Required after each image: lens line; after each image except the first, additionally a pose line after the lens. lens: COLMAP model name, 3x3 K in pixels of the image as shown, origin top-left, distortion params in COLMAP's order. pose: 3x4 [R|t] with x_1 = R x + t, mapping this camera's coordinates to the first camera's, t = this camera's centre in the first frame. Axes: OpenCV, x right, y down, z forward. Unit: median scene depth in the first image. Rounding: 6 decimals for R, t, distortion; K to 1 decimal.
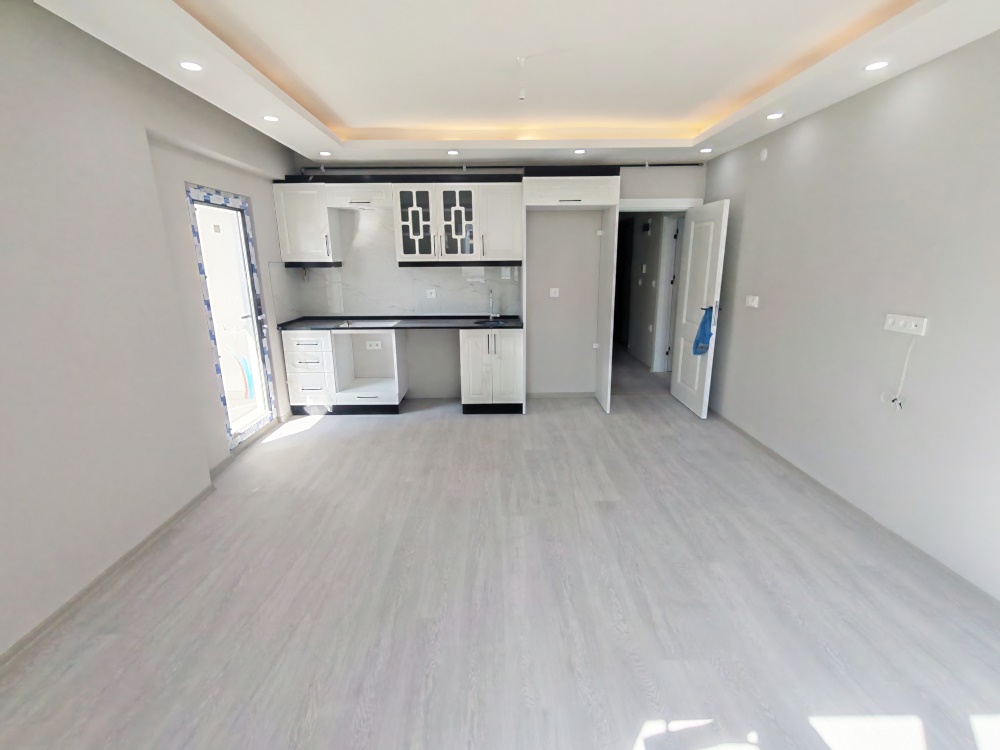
lens RADIAL K [[458.5, 0, 500.0], [0, 458.5, 375.0], [0, 0, 1]] dist [0.000000, 0.000591]
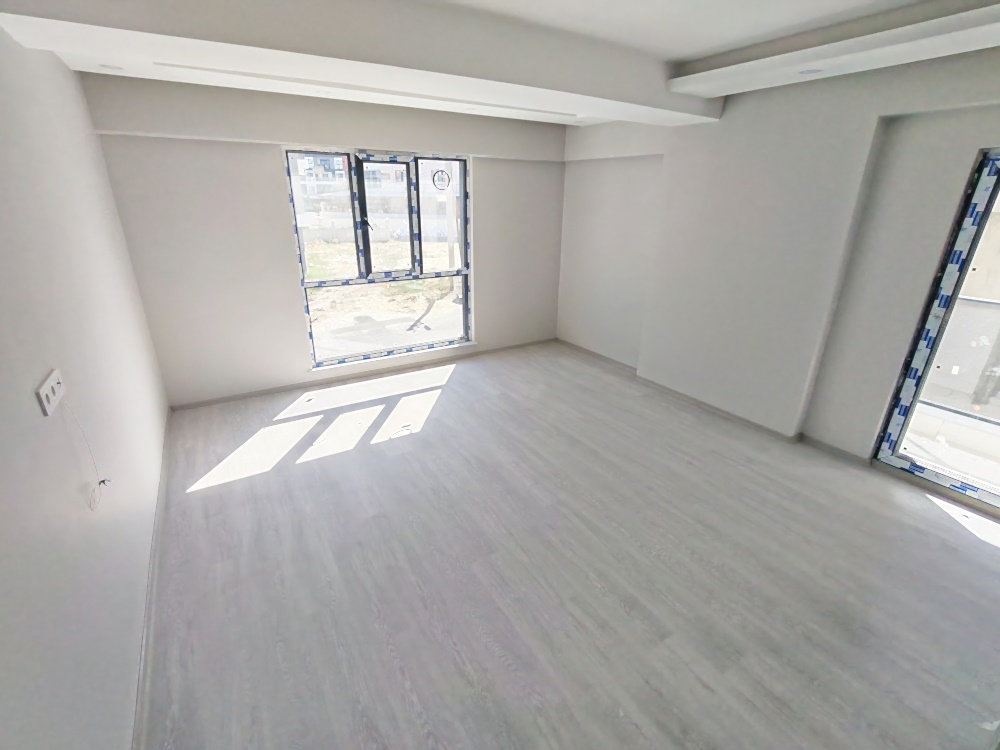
lens RADIAL K [[456.5, 0, 498.4], [0, 456.5, 379.2], [0, 0, 1]] dist [-0.002042, 0.000530]
pose [[-0.861020, 0.184999, -0.473731, 0.371100], [-0.132207, 0.818047, 0.559750, -0.305806], [0.491087, 0.544586, -0.679896, 0.959872]]
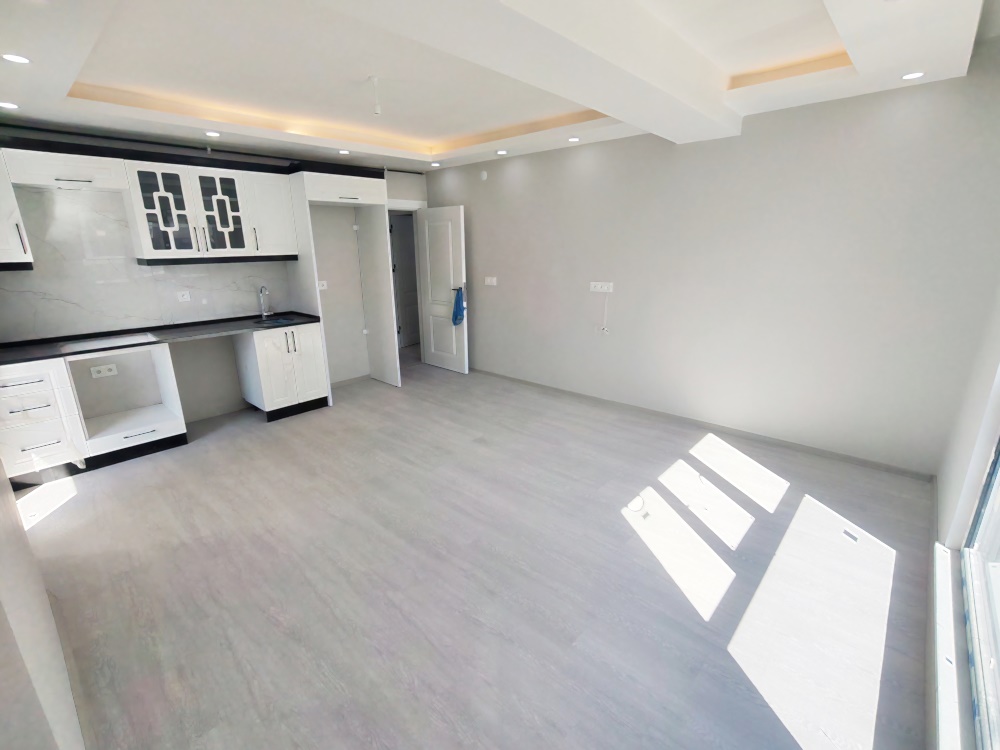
lens RADIAL K [[456.6, 0, 499.1], [0, 456.6, 377.0], [0, 0, 1]] dist [-0.002691, -0.000158]
pose [[0.686848, -0.205860, 0.697037, -0.412913], [0.186102, 0.976890, 0.105129, -0.015306], [-0.702571, 0.057512, 0.709286, 0.013158]]
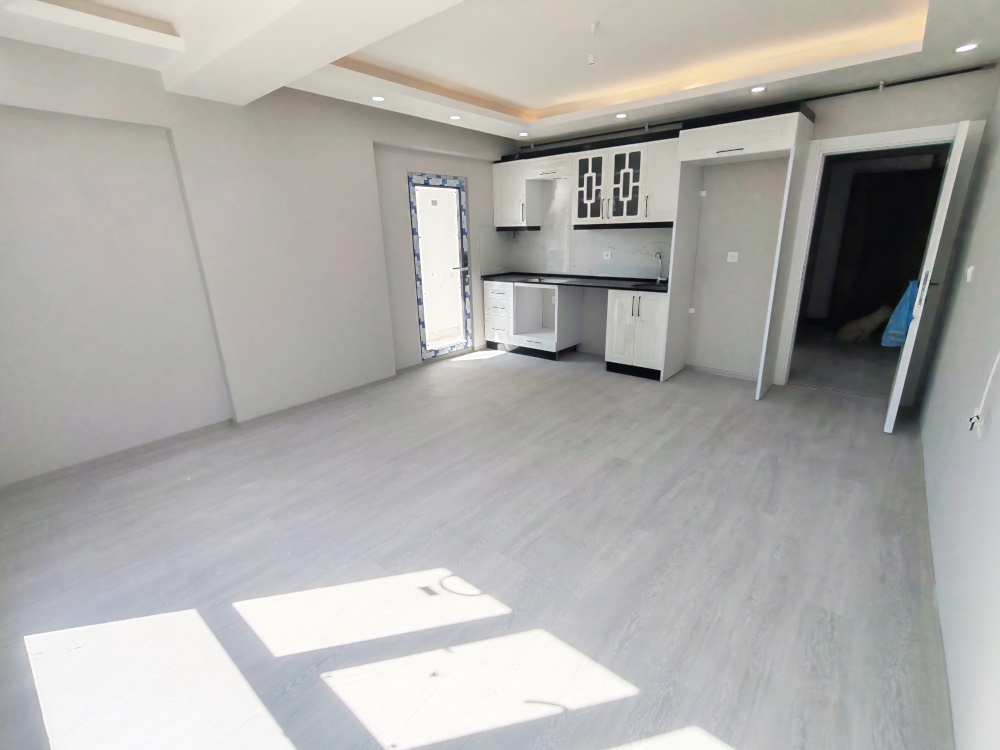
lens RADIAL K [[458.4, 0, 502.3], [0, 458.4, 377.1], [0, 0, 1]] dist [0.001770, 0.000829]
pose [[0.759133, 0.187778, -0.623262, 0.428461], [-0.144469, 0.982211, 0.119960, 0.007957], [0.634701, -0.001023, 0.772757, 0.029424]]
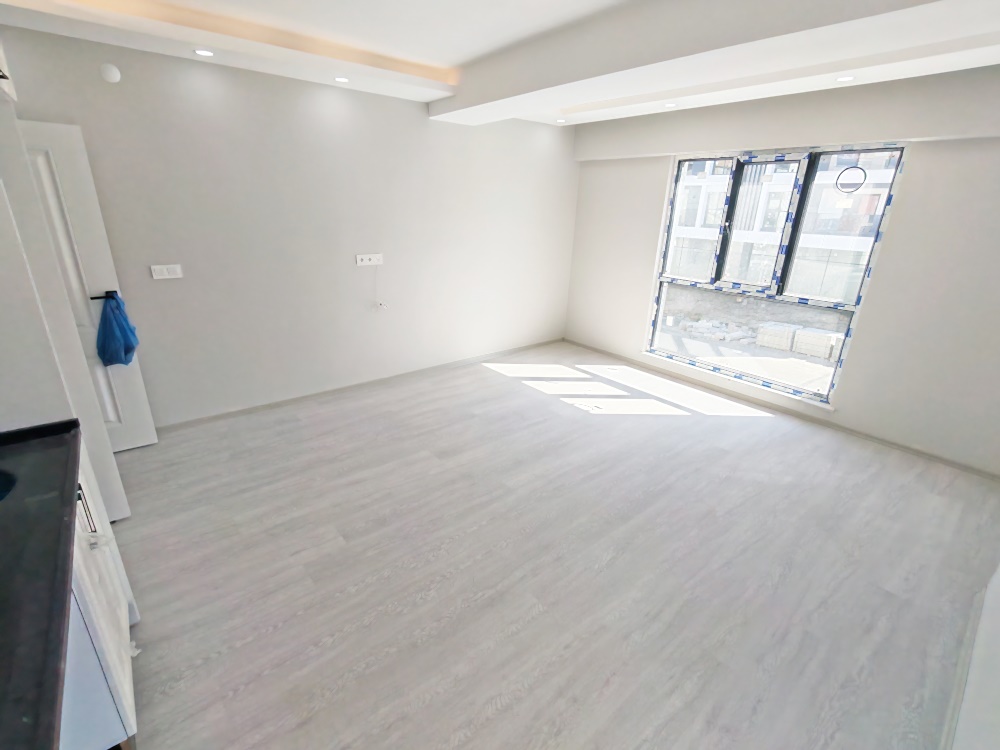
lens RADIAL K [[456.6, 0, 499.1], [0, 456.6, 377.0], [0, 0, 1]] dist [-0.002691, -0.000158]
pose [[-0.619255, -0.290052, 0.729653, -0.408659], [0.167122, 0.859288, 0.483420, -0.262151], [-0.767198, 0.421302, -0.483644, 0.913677]]
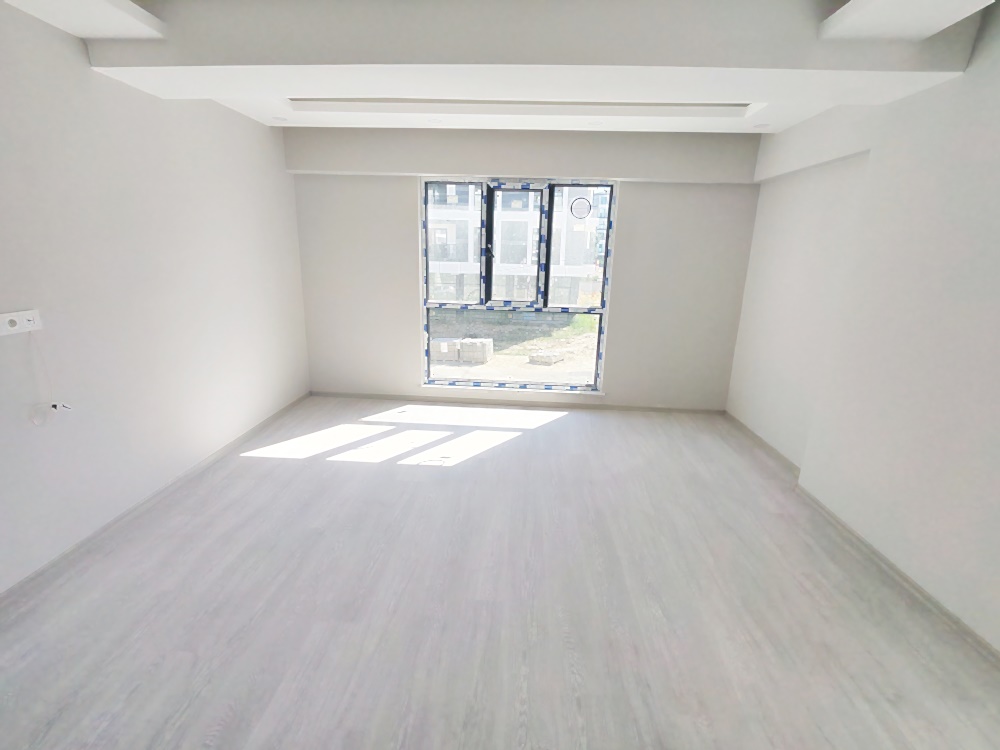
lens RADIAL K [[456.6, 0, 499.1], [0, 456.6, 377.0], [0, 0, 1]] dist [-0.002691, -0.000158]
pose [[-0.996646, -0.041217, 0.070702, -0.017555], [-0.000635, 0.867784, 0.496941, -0.241408], [-0.081836, 0.495229, -0.864899, 0.944387]]
